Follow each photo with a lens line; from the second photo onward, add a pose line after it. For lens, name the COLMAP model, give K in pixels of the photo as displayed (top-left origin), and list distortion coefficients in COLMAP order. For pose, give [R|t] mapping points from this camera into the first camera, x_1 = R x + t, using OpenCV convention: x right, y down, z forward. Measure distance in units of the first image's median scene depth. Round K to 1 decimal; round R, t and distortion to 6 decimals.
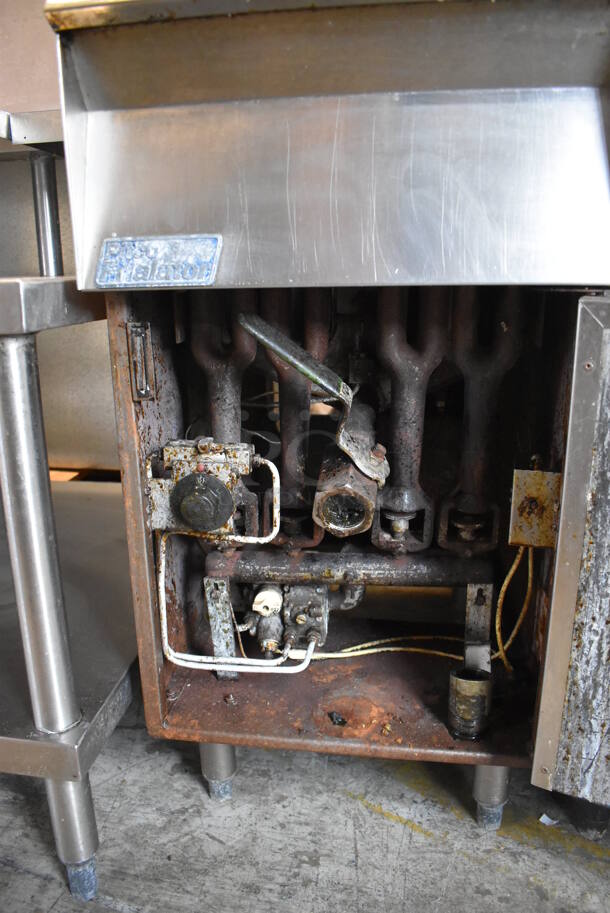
lens RADIAL K [[706.9, 0, 305.0], [0, 706.9, 456.5], [0, 0, 1]] dist [-0.093366, 0.005024]
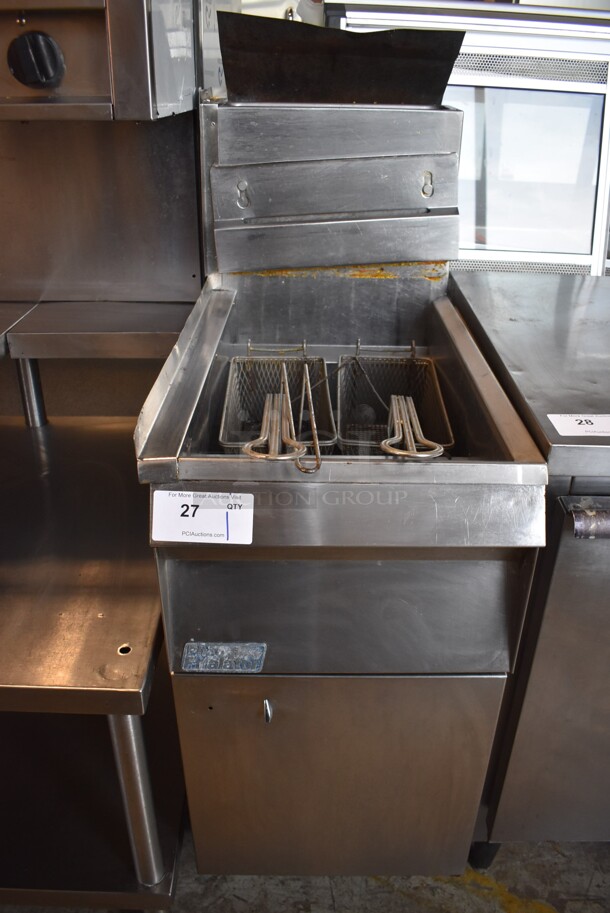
lens RADIAL K [[733.8, 0, 305.0], [0, 733.8, 456.5], [0, 0, 1]] dist [-0.097683, 0.011913]
pose [[0.989616, -0.042774, 0.137225, -0.166522], [0.013973, 0.978802, 0.204331, -0.736151], [-0.143056, -0.200292, 0.969236, -0.346491]]
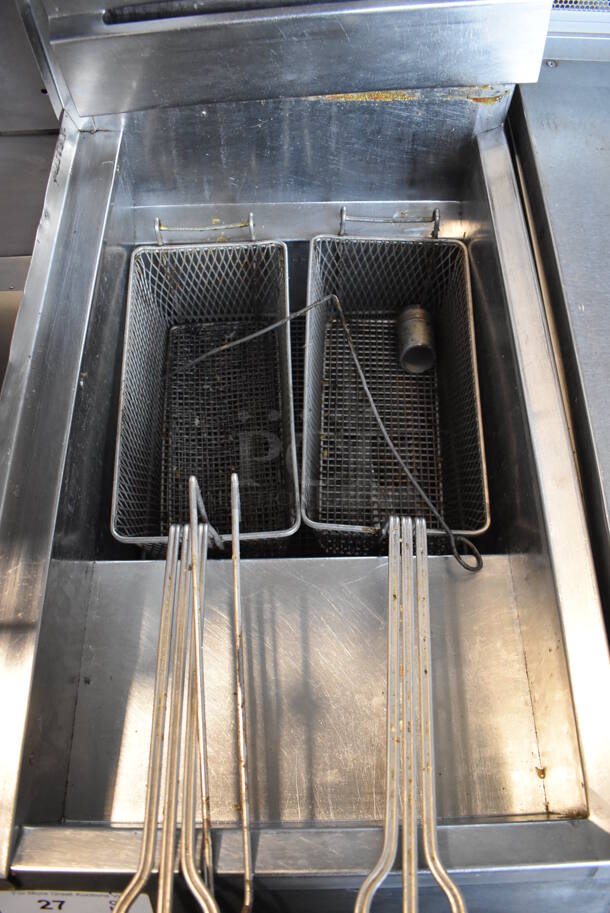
lens RADIAL K [[706.9, 0, 305.0], [0, 706.9, 456.5], [0, 0, 1]] dist [-0.093366, 0.005024]
pose [[0.987265, -0.139014, 0.077345, 0.035438], [0.037234, 0.674615, 0.737230, -1.138777], [-0.154663, -0.724962, 0.671200, 0.489045]]
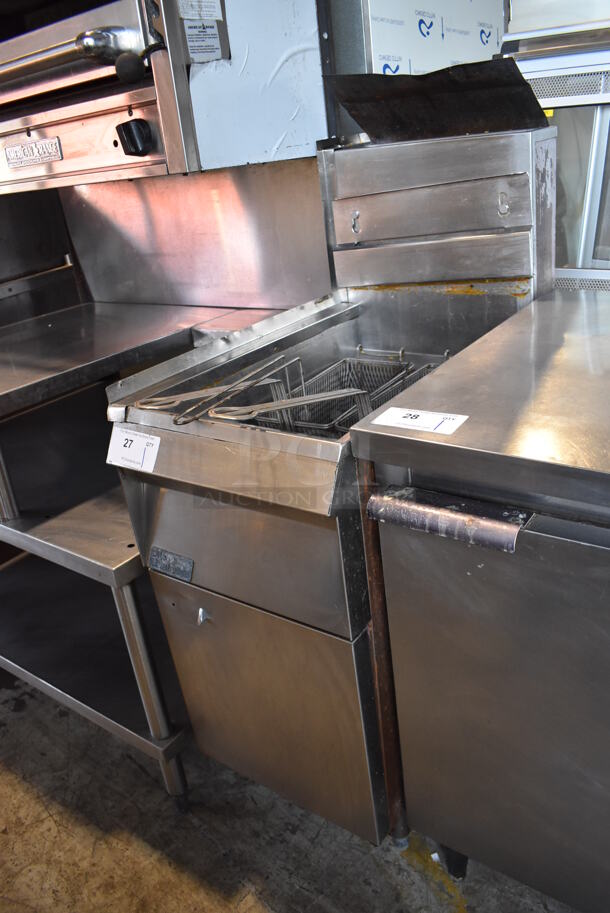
lens RADIAL K [[706.9, 0, 305.0], [0, 706.9, 456.5], [0, 0, 1]] dist [-0.093366, 0.005024]
pose [[0.880274, 0.110035, -0.461531, 0.759352], [-0.029709, 0.983611, 0.177842, -0.692922], [0.473535, -0.142838, 0.869115, -0.411815]]
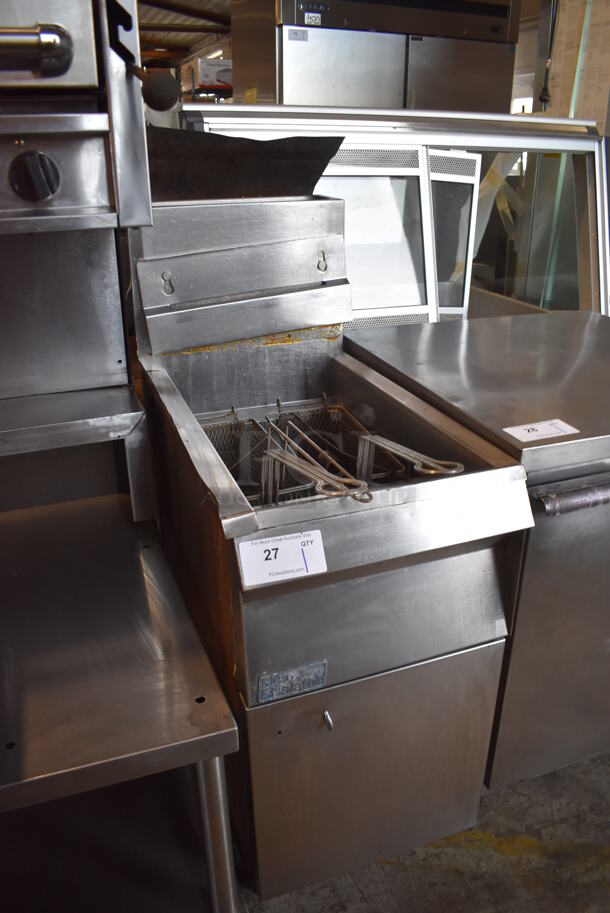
lens RADIAL K [[706.9, 0, 305.0], [0, 706.9, 456.5], [0, 0, 1]] dist [-0.093366, 0.005024]
pose [[0.879174, -0.184052, 0.439521, -0.603993], [0.130969, 0.980203, 0.148489, -0.772393], [-0.458149, -0.072984, 0.885874, -0.372834]]
